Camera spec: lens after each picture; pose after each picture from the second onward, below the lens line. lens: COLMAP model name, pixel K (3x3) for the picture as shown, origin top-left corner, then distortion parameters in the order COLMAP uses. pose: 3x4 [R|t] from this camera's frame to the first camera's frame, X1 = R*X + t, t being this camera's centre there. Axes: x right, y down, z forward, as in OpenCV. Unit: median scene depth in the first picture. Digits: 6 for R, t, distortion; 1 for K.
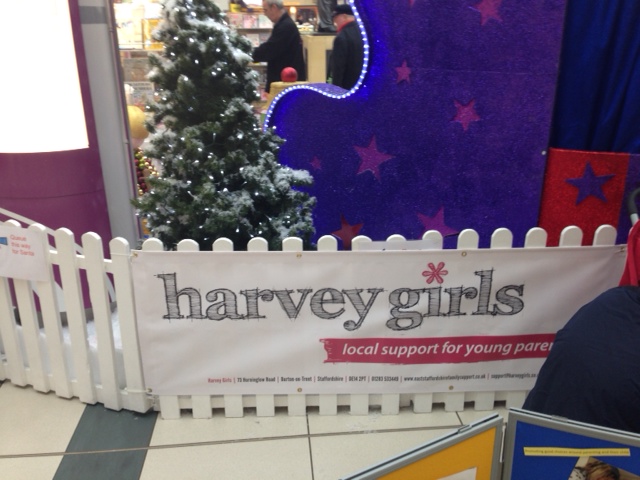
lens RADIAL K [[610.9, 0, 320.0], [0, 610.9, 240.0], [0, 0, 1]] dist [0.125345, -0.229245]
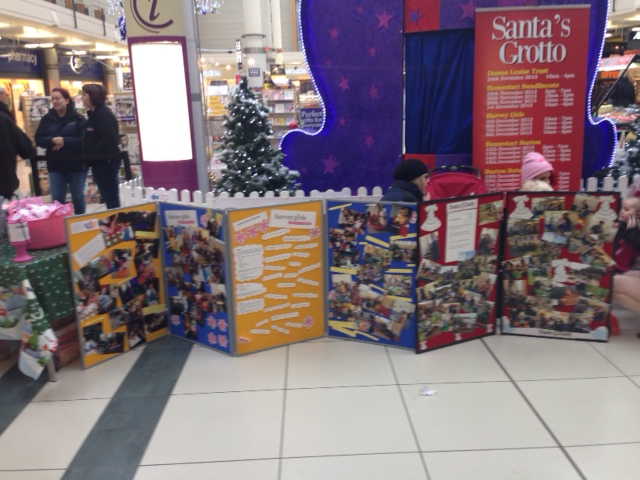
lens RADIAL K [[654.2, 0, 320.0], [0, 654.2, 240.0], [0, 0, 1]] dist [0.132744, -0.314863]
pose [[0.997983, -0.003947, -0.063365, 0.223719], [-0.003311, 0.993472, -0.114031, 0.423149], [0.063401, 0.114010, 0.991454, -1.292178]]
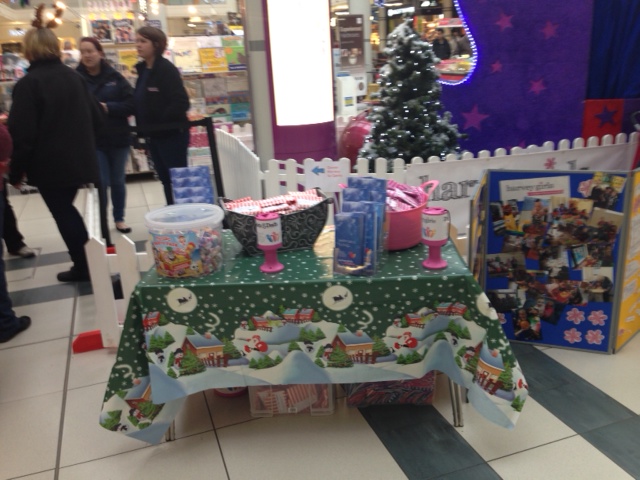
lens RADIAL K [[654.2, 0, 320.0], [0, 654.2, 240.0], [0, 0, 1]] dist [0.132744, -0.314863]
pose [[0.961446, -0.109548, 0.252231, -1.014437], [0.124029, 0.991381, -0.042196, 0.276525], [-0.245434, 0.071853, 0.966747, -0.788630]]
